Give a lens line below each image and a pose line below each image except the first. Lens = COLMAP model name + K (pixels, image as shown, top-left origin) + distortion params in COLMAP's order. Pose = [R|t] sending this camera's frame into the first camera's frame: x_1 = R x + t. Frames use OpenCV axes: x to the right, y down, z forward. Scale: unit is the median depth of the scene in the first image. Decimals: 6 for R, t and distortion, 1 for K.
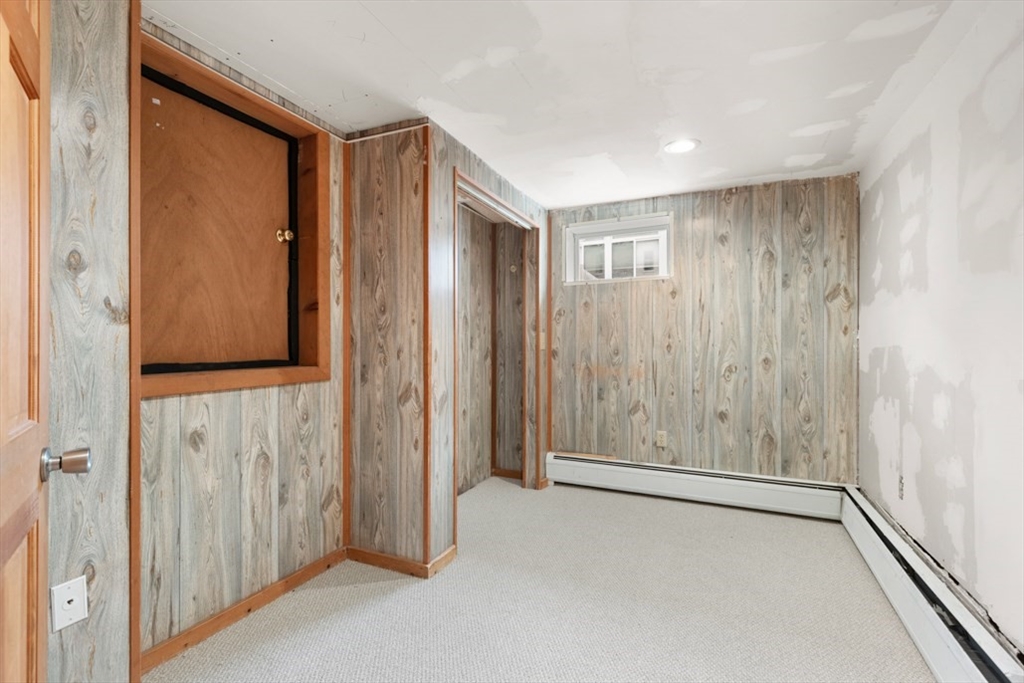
lens RADIAL K [[470.5, 0, 510.5], [0, 470.5, 342.9], [0, 0, 1]] dist [0.009878, -0.000559]
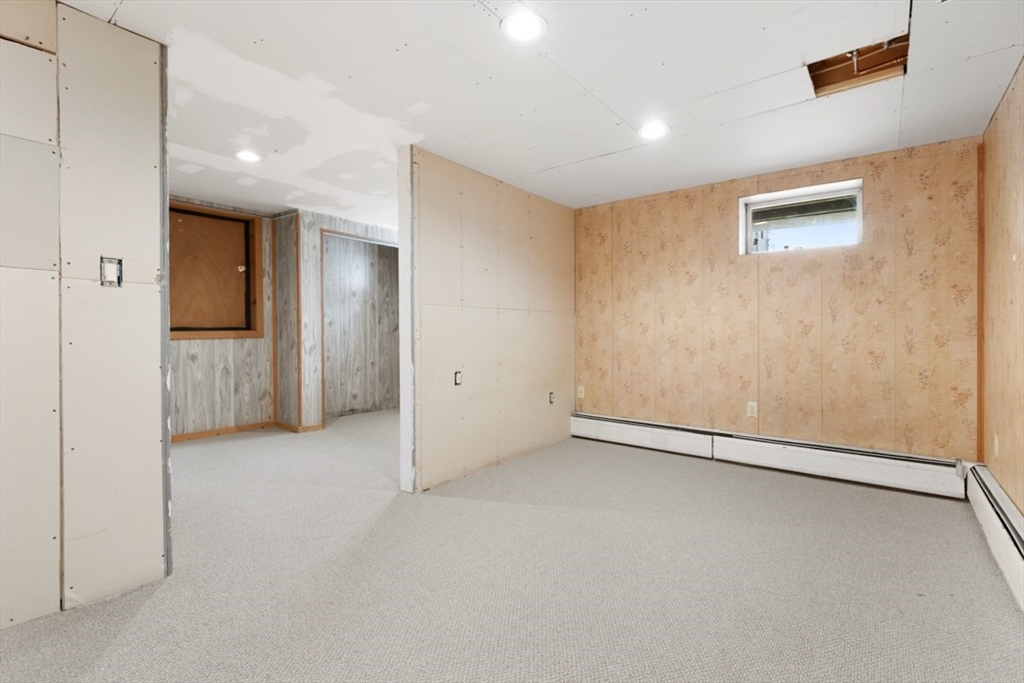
lens RADIAL K [[470.5, 0, 478.2], [0, 470.5, 333.9], [0, 0, 1]] dist [0.009878, -0.000559]
pose [[0.963415, 0.008114, -0.267891, 1.107687], [-0.002970, 0.999803, 0.019603, 0.020416], [0.267997, -0.018091, 0.963250, -0.754804]]
